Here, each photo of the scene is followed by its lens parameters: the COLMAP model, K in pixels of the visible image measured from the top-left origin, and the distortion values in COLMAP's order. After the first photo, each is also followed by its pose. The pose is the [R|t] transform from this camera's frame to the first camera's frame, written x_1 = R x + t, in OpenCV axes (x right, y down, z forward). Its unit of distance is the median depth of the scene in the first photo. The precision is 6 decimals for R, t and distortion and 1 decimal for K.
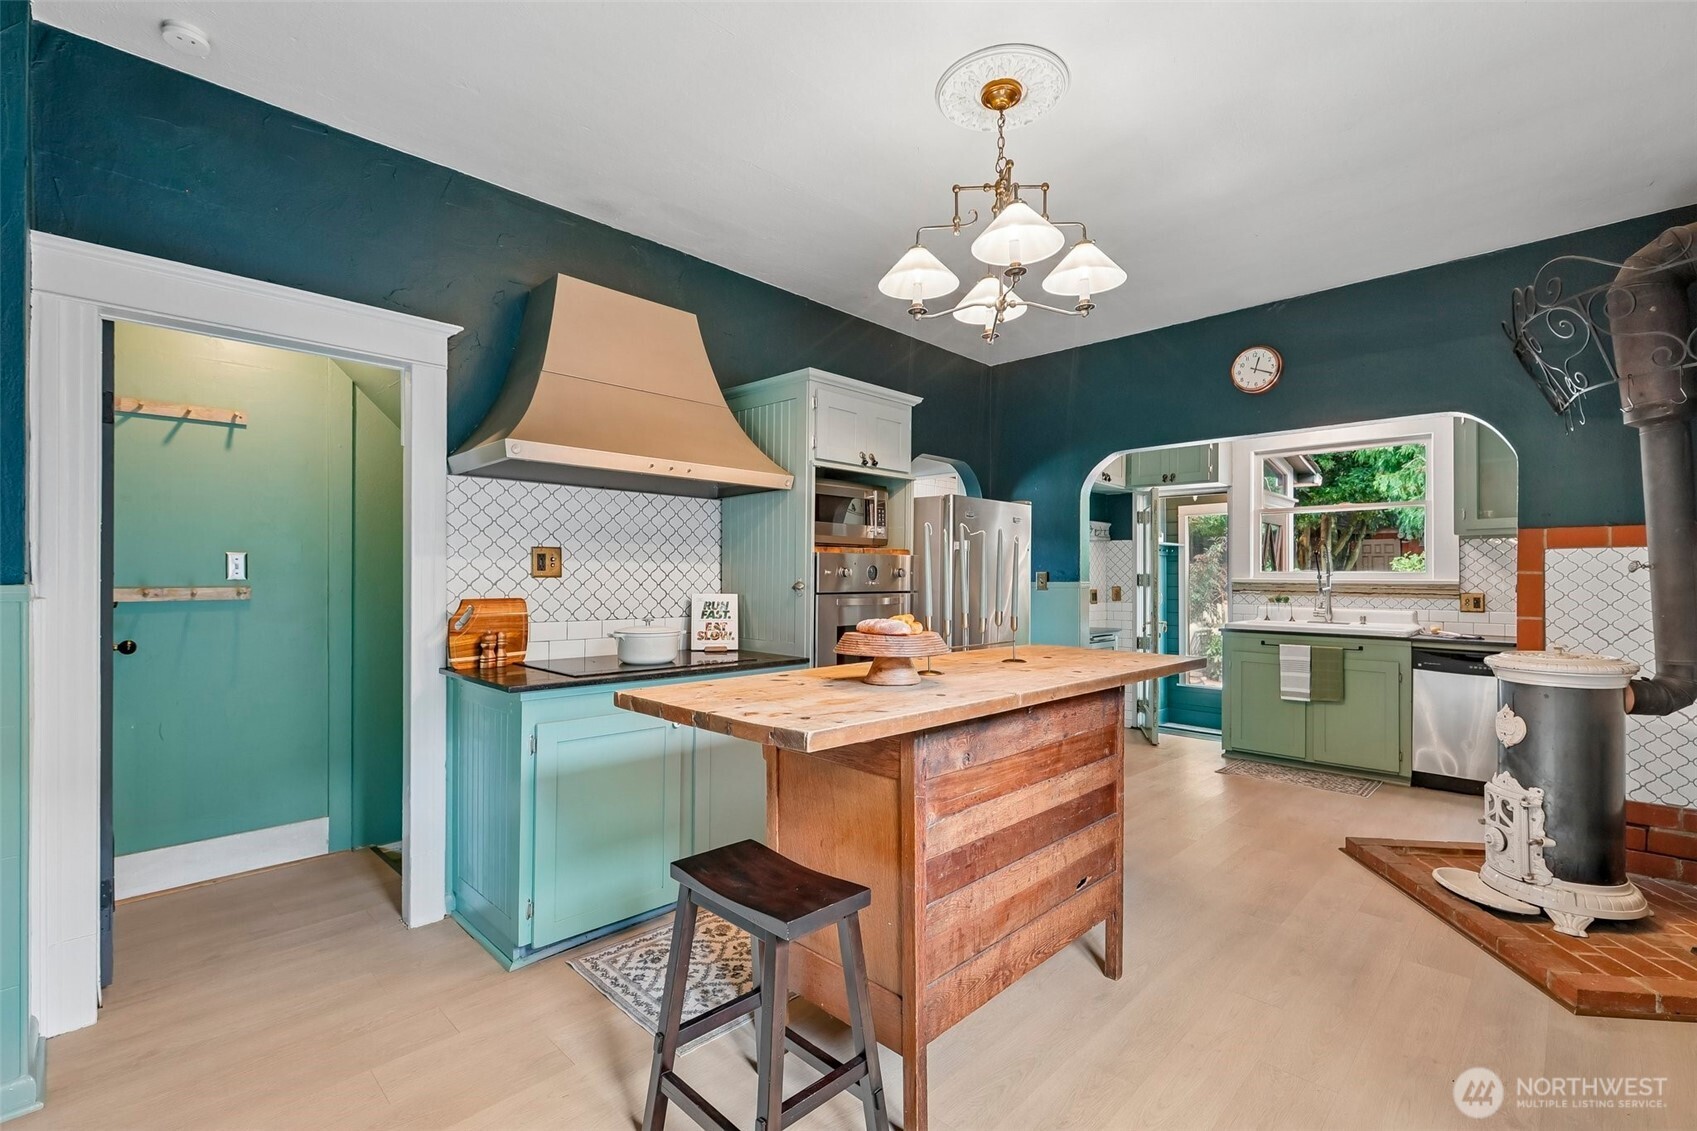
lens RADIAL K [[772.3, 0, 857.0], [0, 772.3, 574.0], [0, 0, 1]] dist [-0.005488, 0.000066]
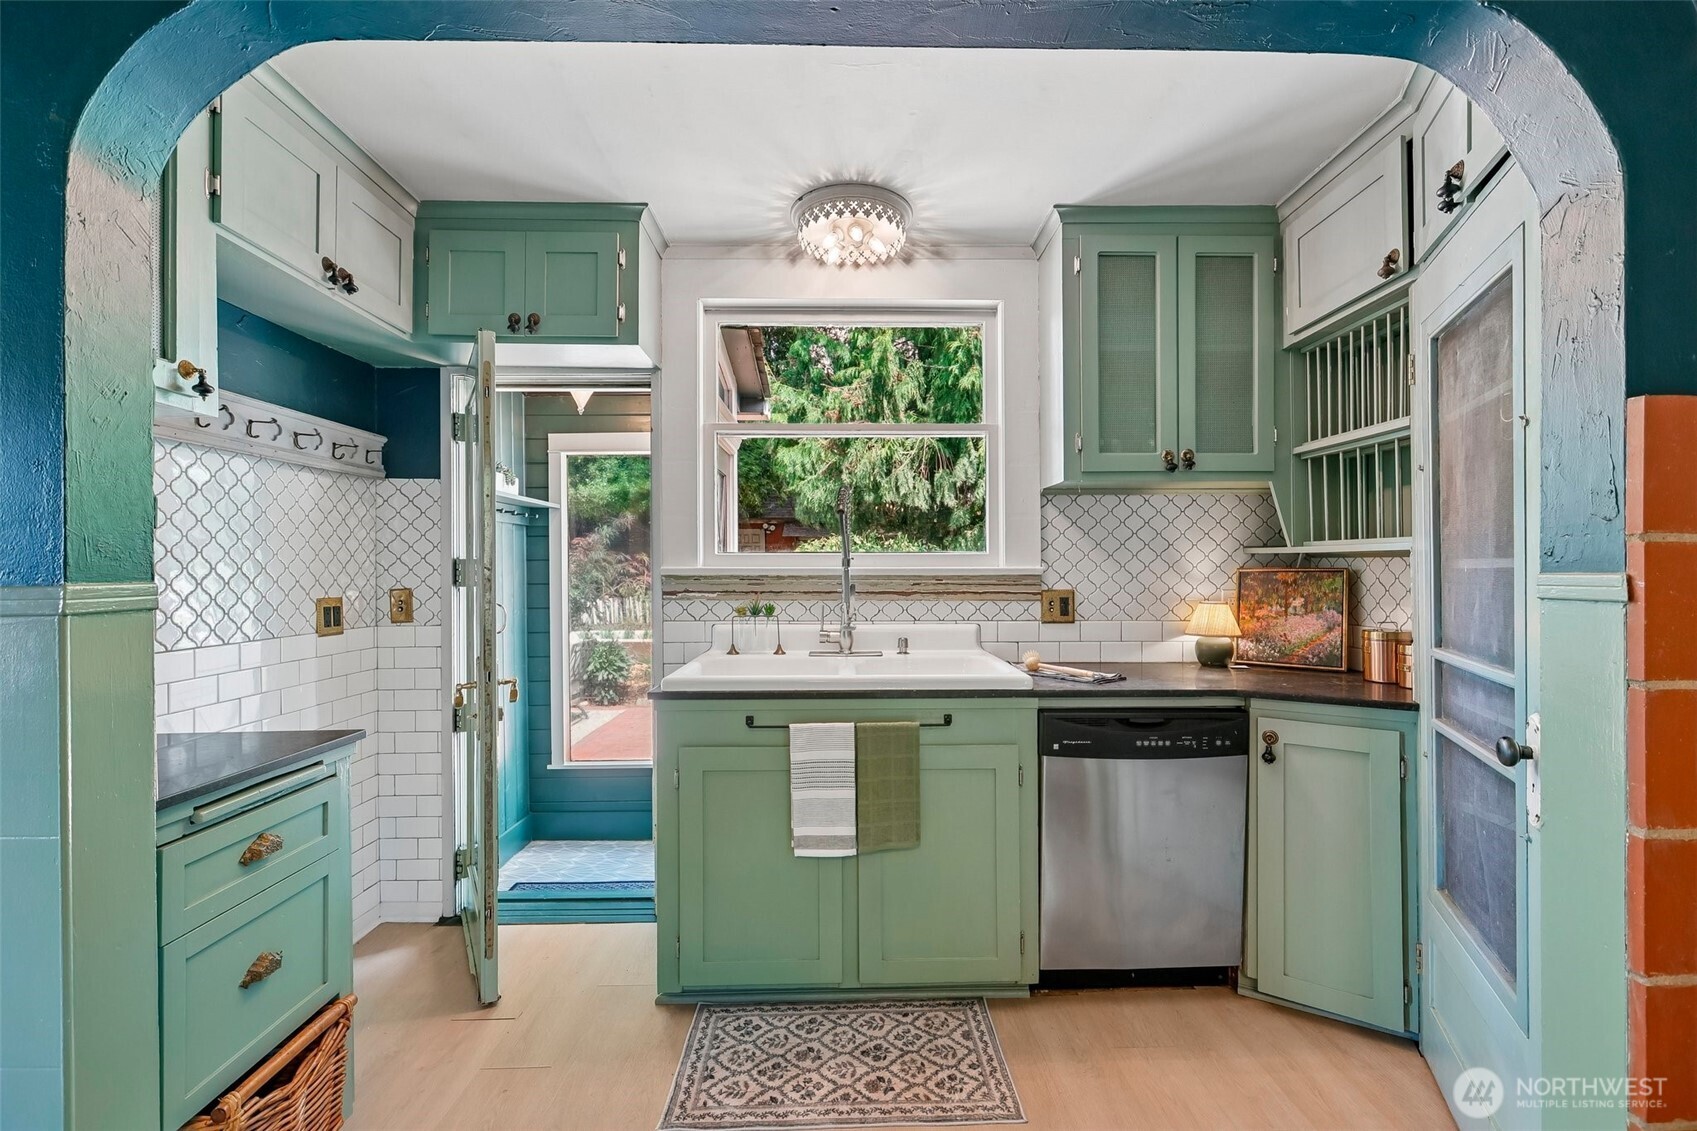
lens RADIAL K [[760.6, 0, 848.5], [0, 760.6, 565.5], [0, 0, 1]] dist [-0.001150, -0.000073]
pose [[0.720845, -0.004455, 0.693082, 0.259196], [0.004225, 0.999989, 0.002034, 0.004443], [-0.693084, 0.001462, 0.720856, 0.615292]]
